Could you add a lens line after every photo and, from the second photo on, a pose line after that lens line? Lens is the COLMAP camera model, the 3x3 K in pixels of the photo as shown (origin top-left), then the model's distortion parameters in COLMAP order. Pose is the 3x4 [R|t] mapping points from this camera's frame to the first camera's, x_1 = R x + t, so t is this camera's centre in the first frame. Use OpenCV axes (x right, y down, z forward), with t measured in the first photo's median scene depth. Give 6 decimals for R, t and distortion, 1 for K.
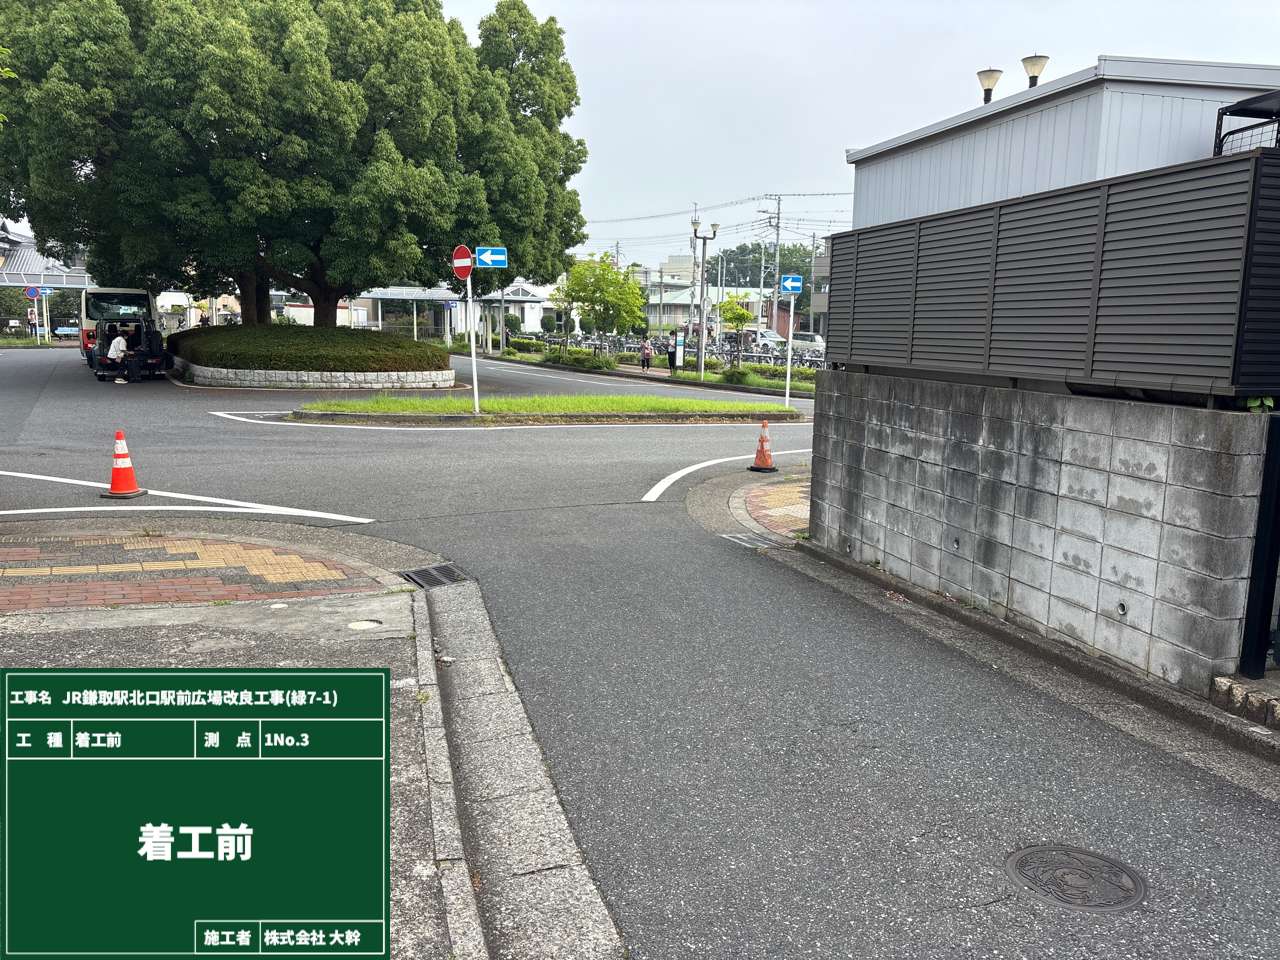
lens RADIAL K [[932.5, 0, 640.0], [0, 932.5, 480.0], [0, 0, 1]] dist [0.000103, -0.005701]
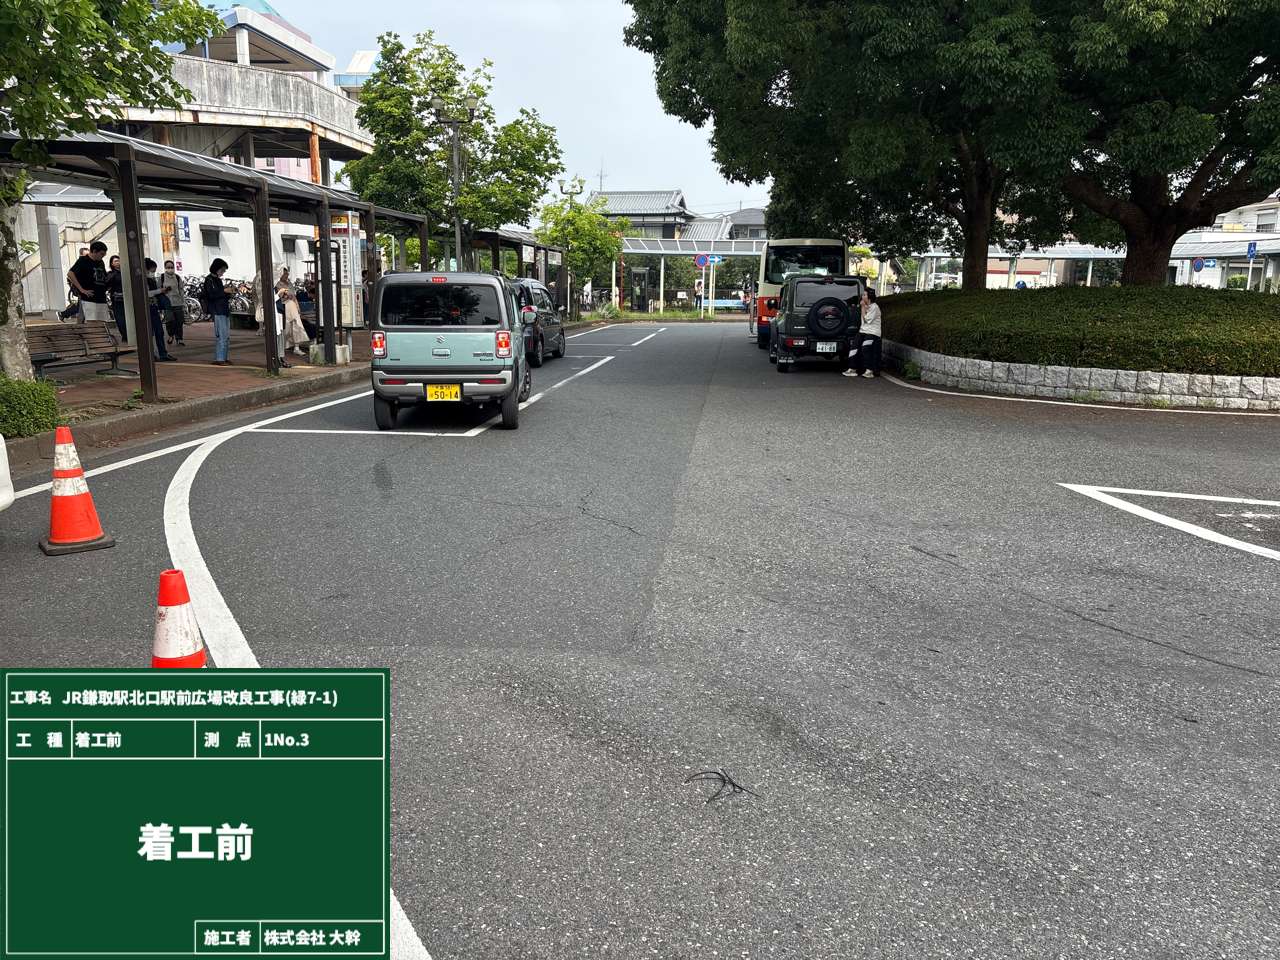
lens RADIAL K [[932.5, 0, 640.0], [0, 932.5, 480.0], [0, 0, 1]] dist [0.000103, -0.005701]
pose [[0.808040, 0.103815, -0.579908, -0.279209], [-0.088838, 0.994567, 0.054260, -0.059547], [0.582391, 0.007673, 0.812873, 0.419164]]
